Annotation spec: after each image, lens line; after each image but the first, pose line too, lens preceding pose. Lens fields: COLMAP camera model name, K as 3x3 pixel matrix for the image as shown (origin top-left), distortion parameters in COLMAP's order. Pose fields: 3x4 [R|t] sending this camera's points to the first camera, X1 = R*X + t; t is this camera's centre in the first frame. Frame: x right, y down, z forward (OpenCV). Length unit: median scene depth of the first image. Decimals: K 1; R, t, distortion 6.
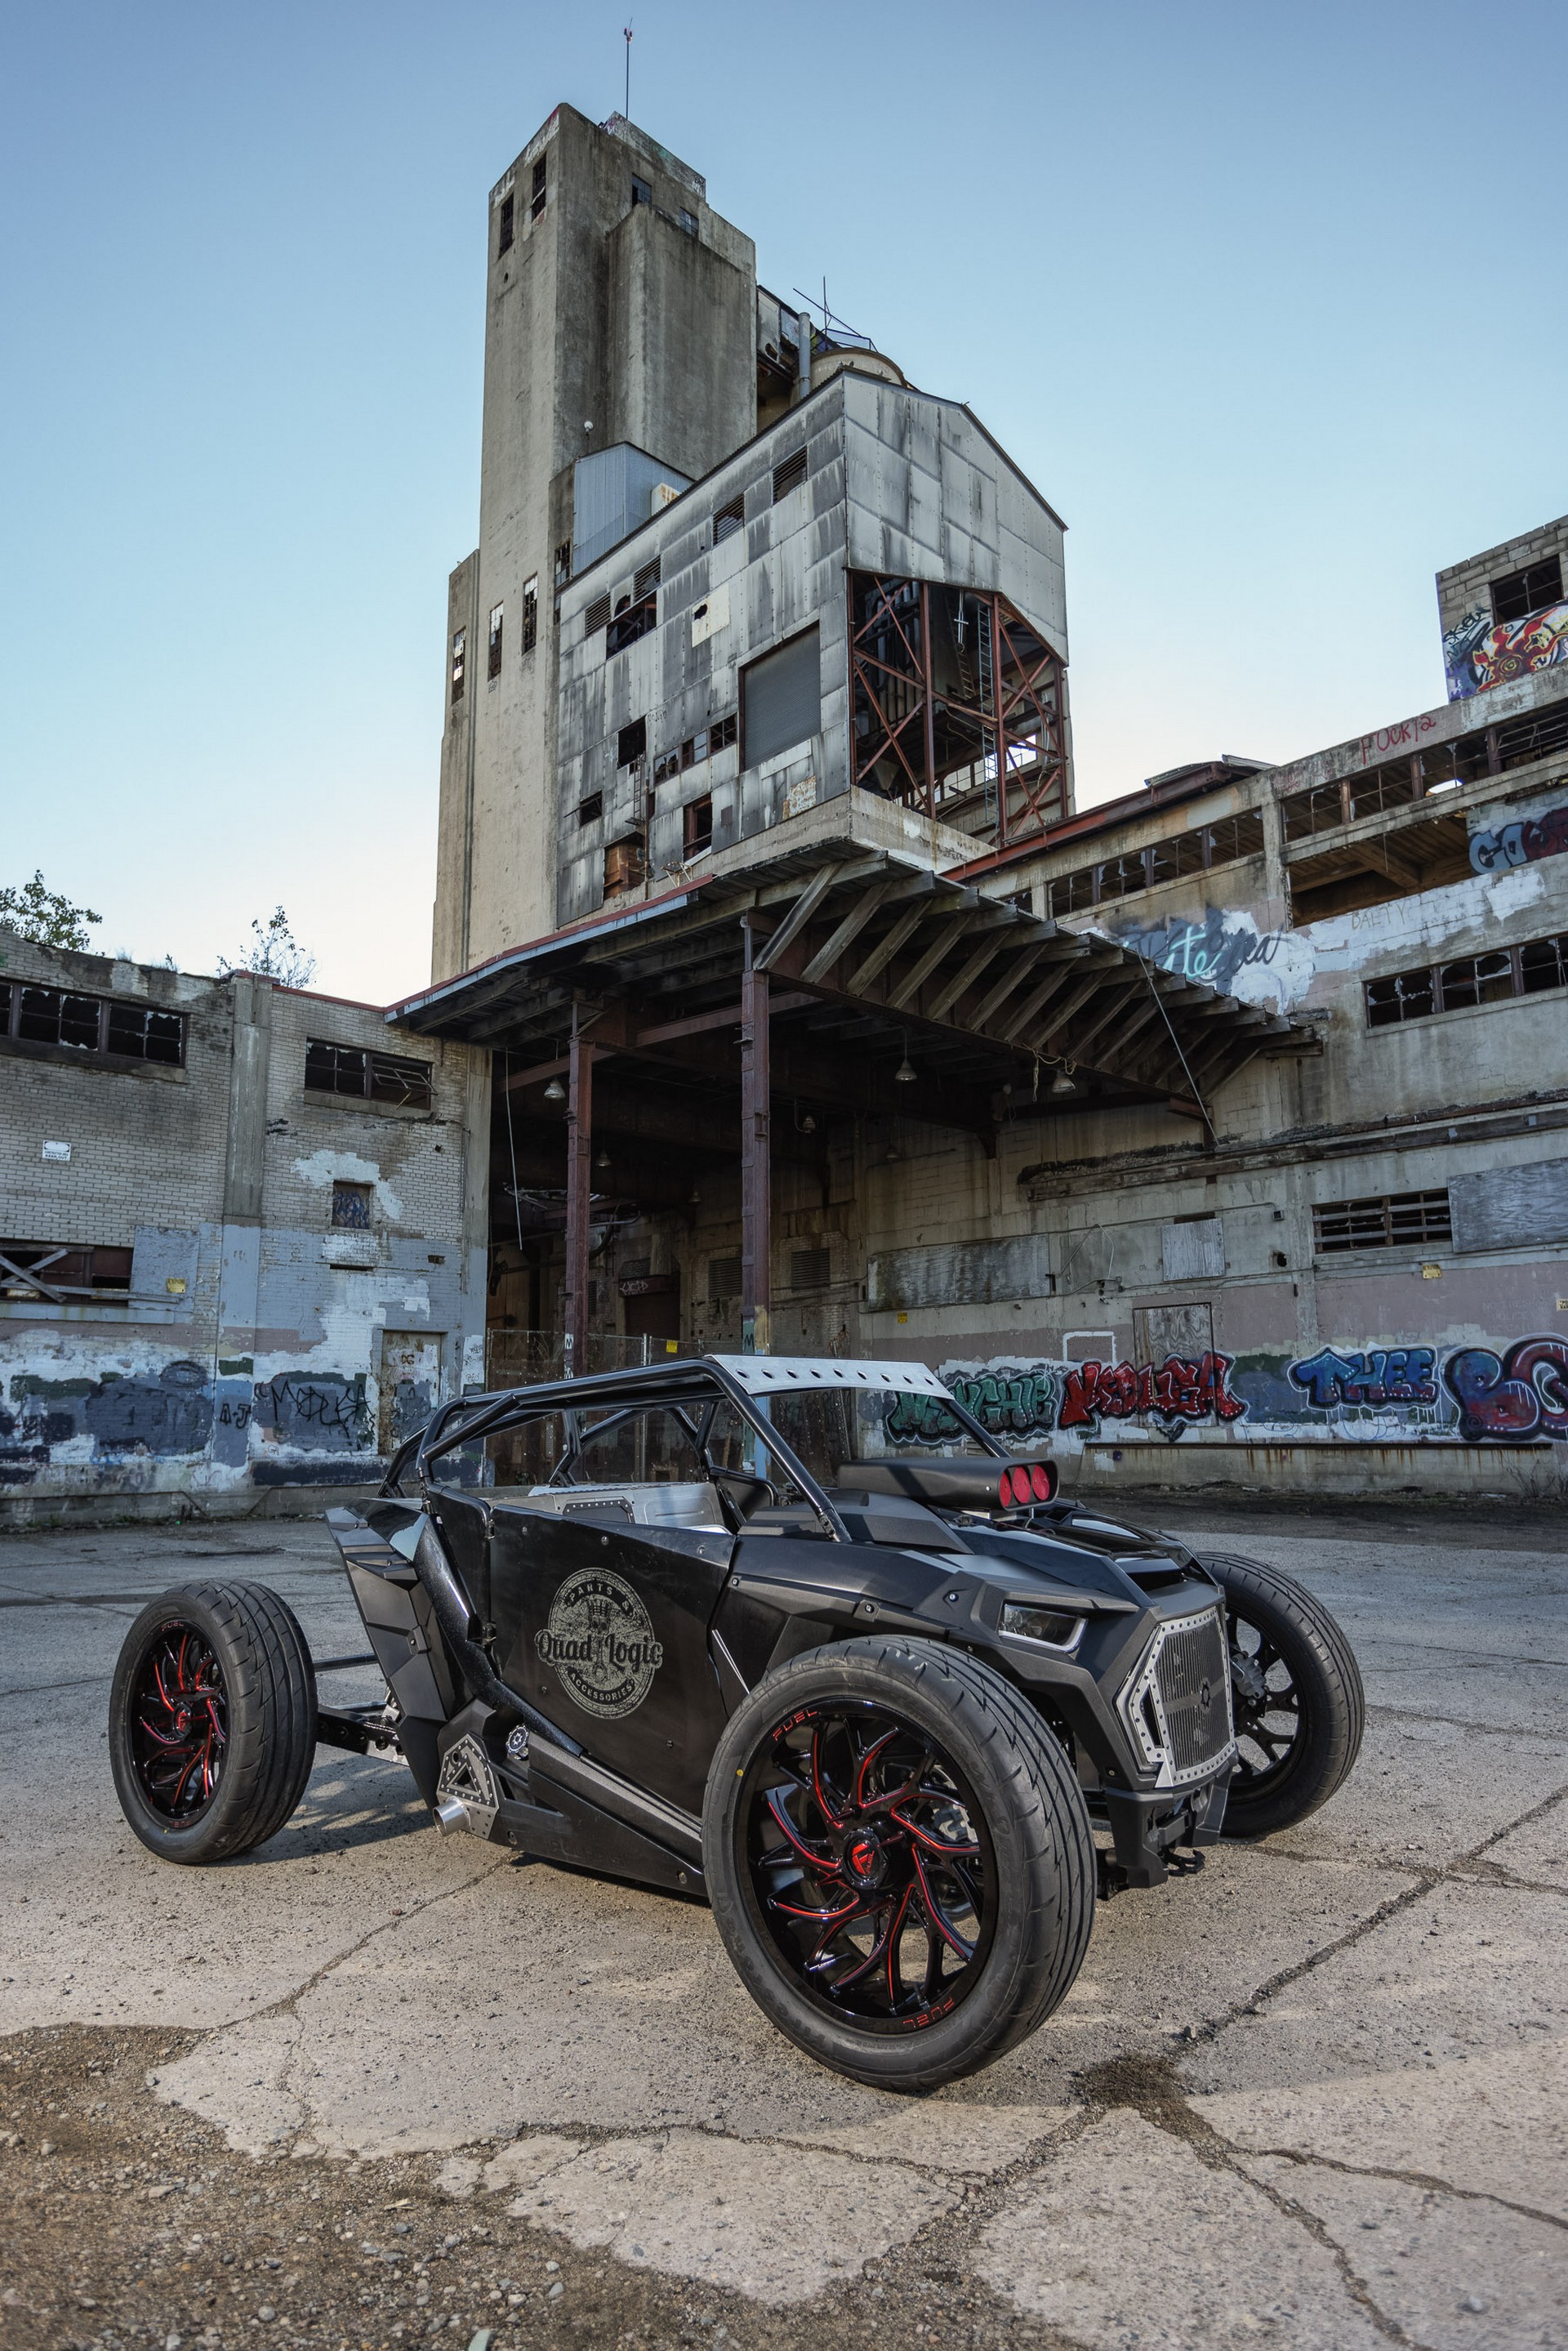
lens RADIAL K [[1319.6, 0, 788.0], [0, 1319.6, 1211.9], [0, 0, 1]] dist [-0.000070, -0.000096]
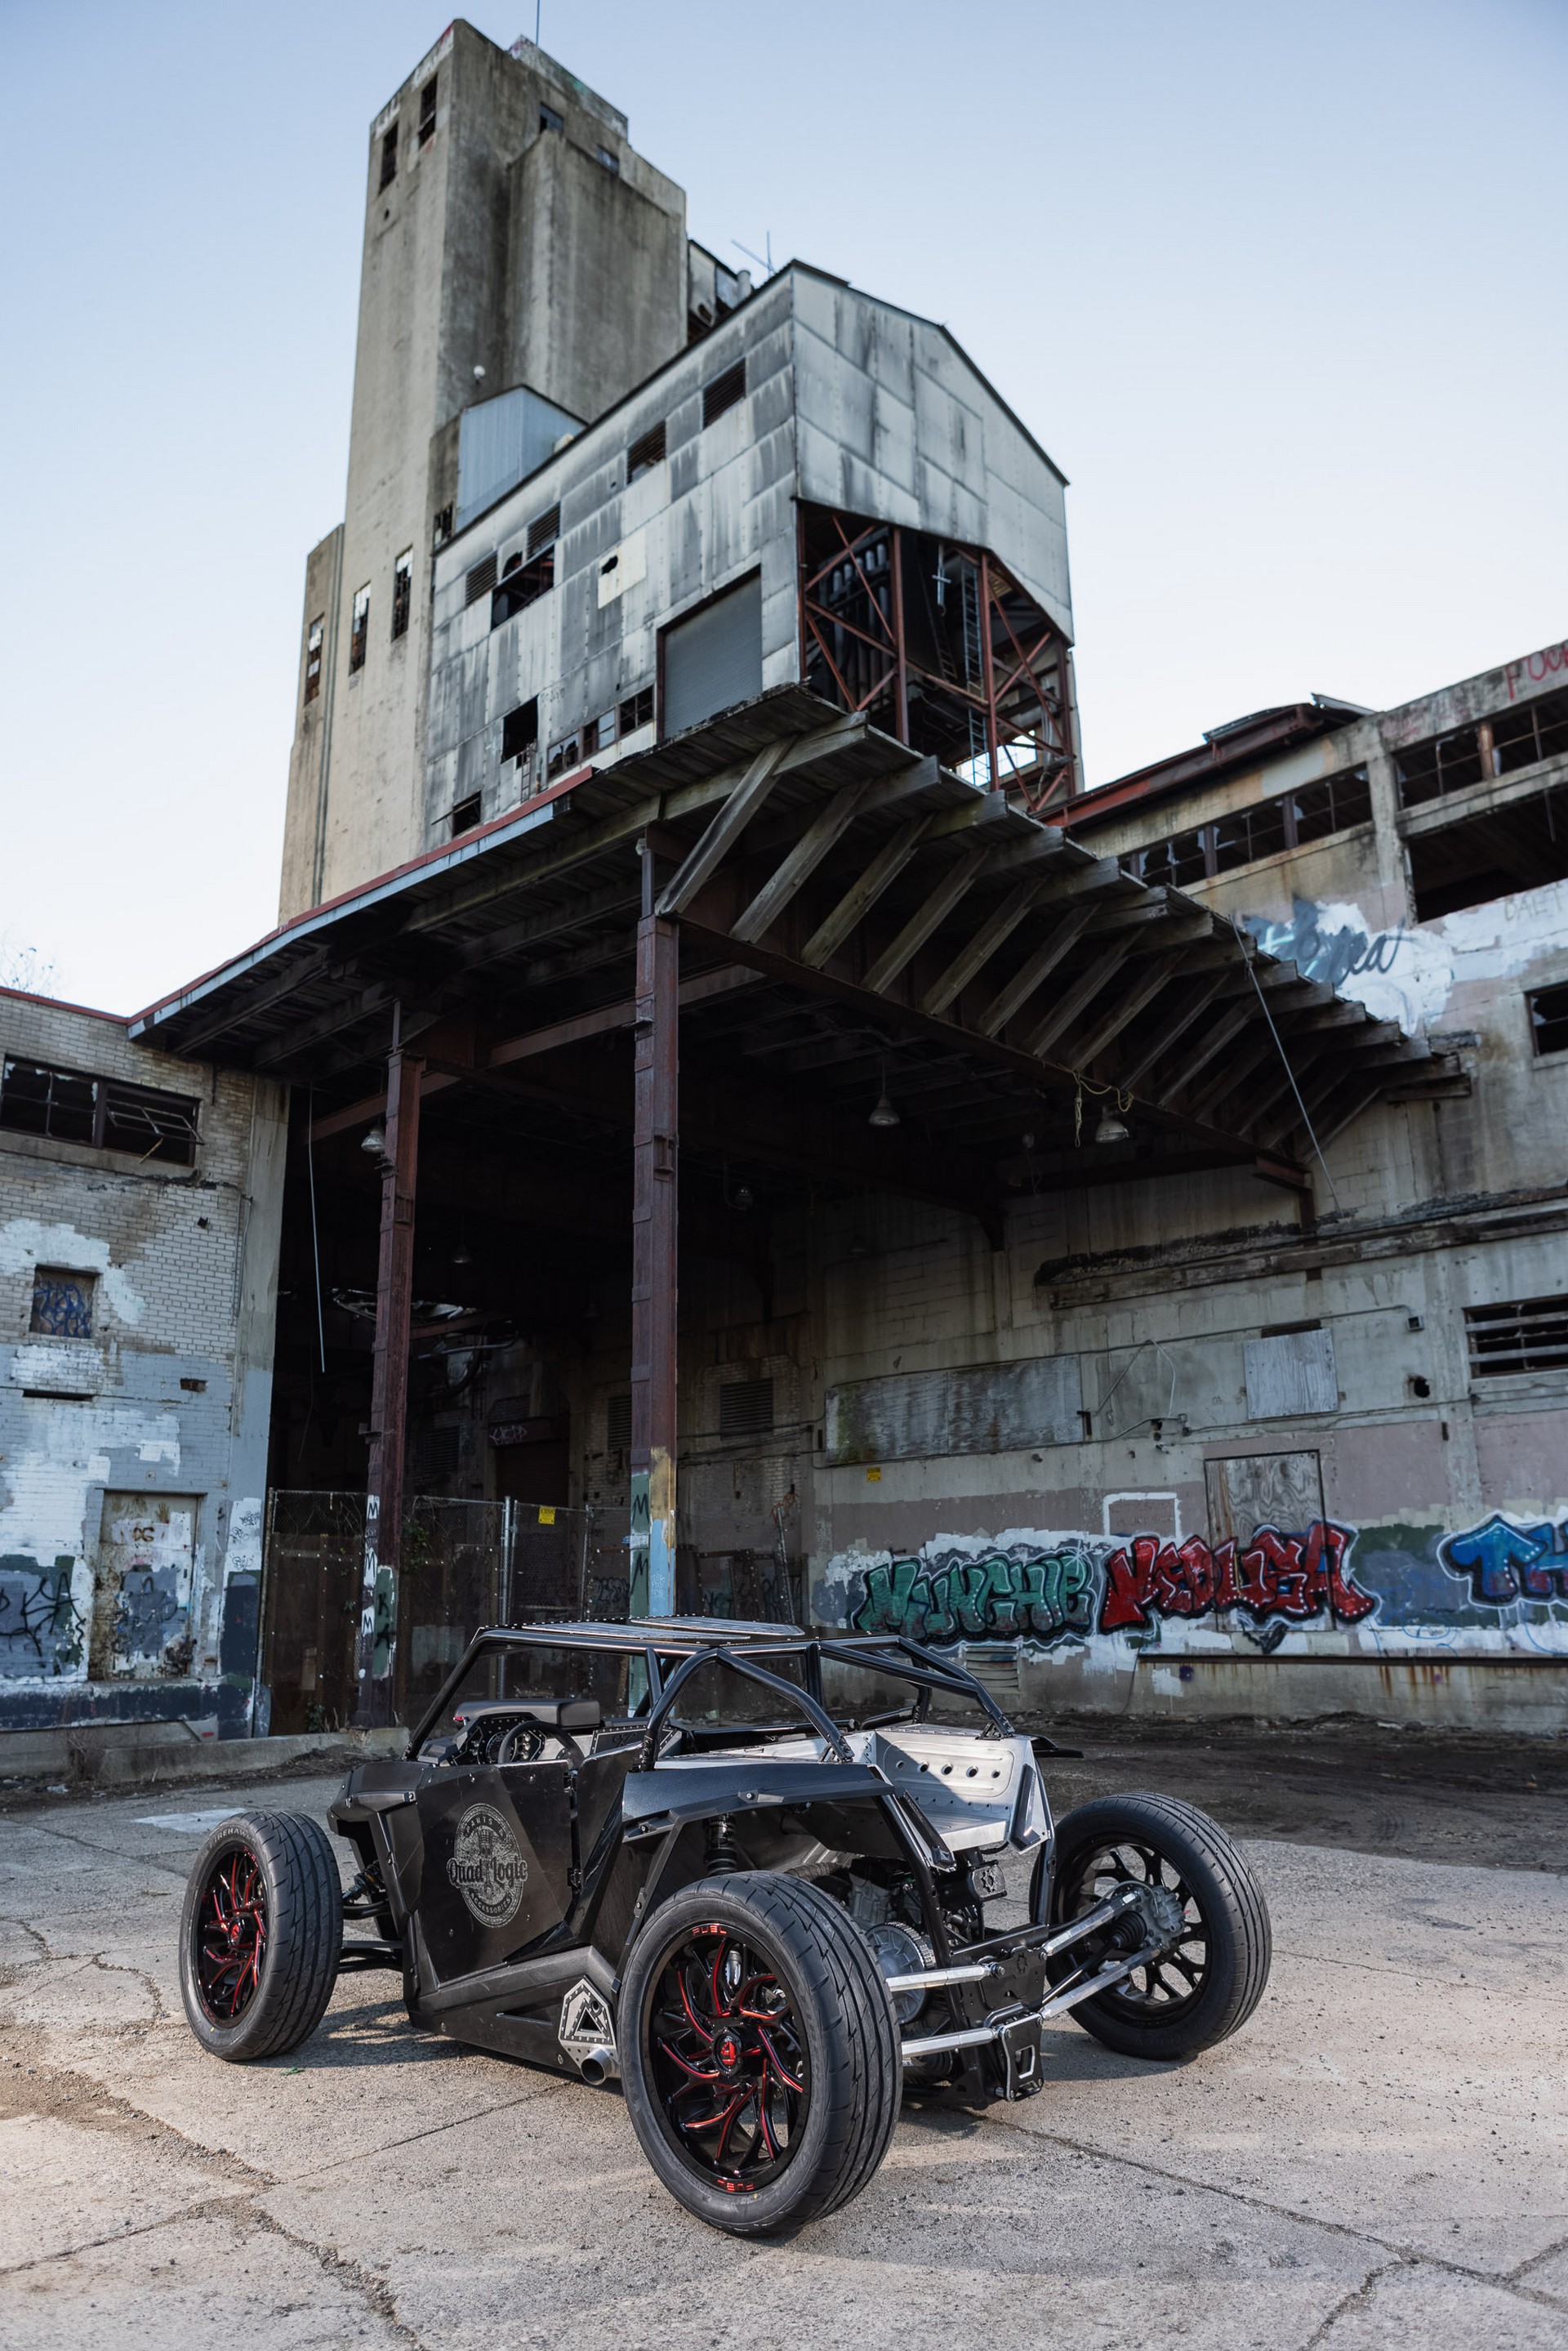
lens RADIAL K [[1610.3, 0, 771.4], [0, 1610.3, 1206.1], [0, 0, 1]] dist [-0.012152, 0.004765]
pose [[0.999521, 0.004702, 0.030605, 0.004396], [-0.001991, 0.996118, -0.088006, 0.015591], [-0.030900, 0.087903, 0.995650, 0.150570]]
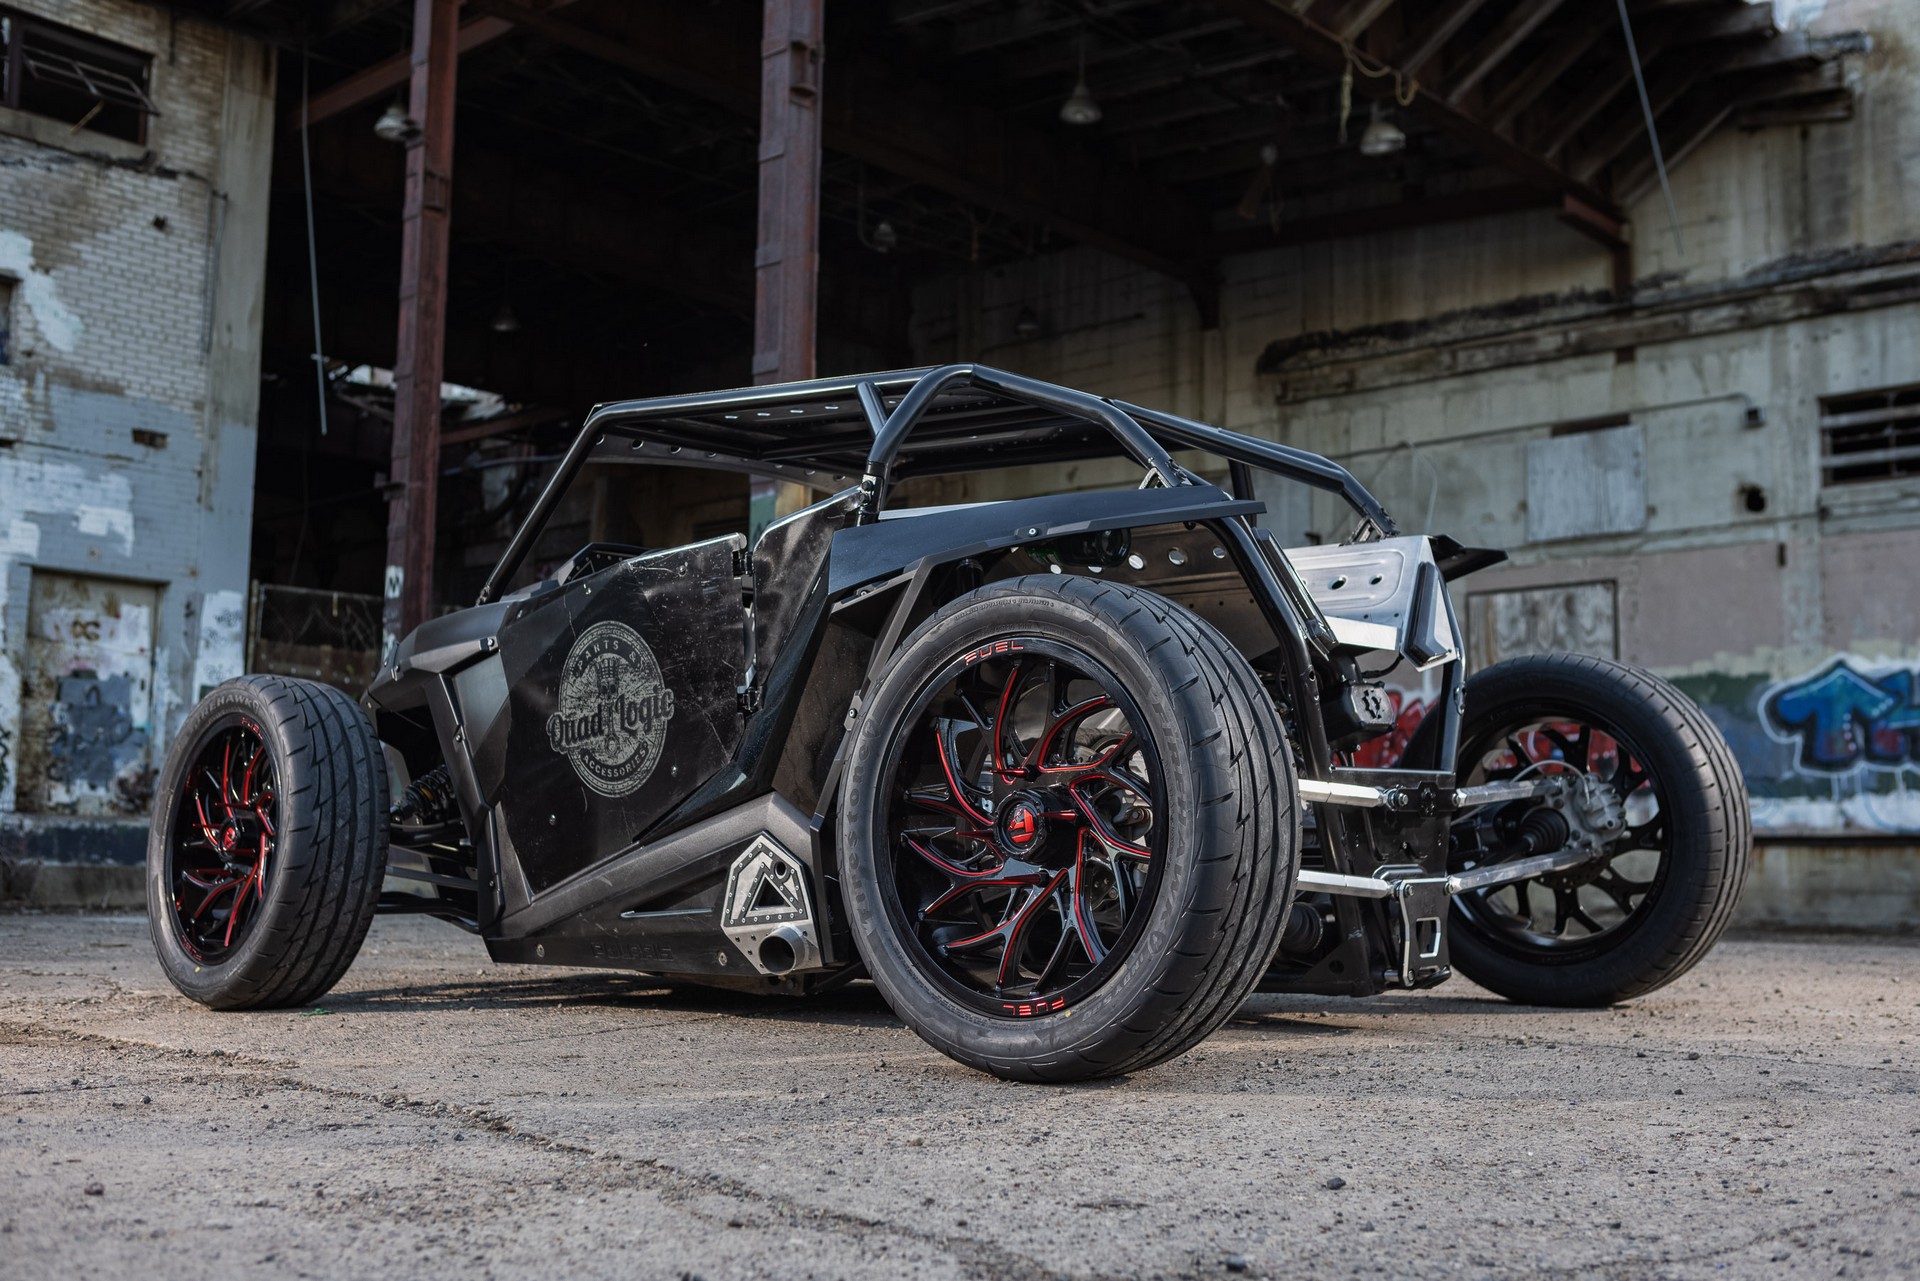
lens RADIAL K [[2036.5, 0, 962.4], [0, 2036.5, 608.6], [0, 0, 1]] dist [-0.008626, 0.015934]
pose [[0.997130, 0.031159, 0.069003, -0.005479], [-0.033856, 0.998694, 0.038257, 0.057216], [-0.067721, -0.040484, 0.996883, 0.181369]]
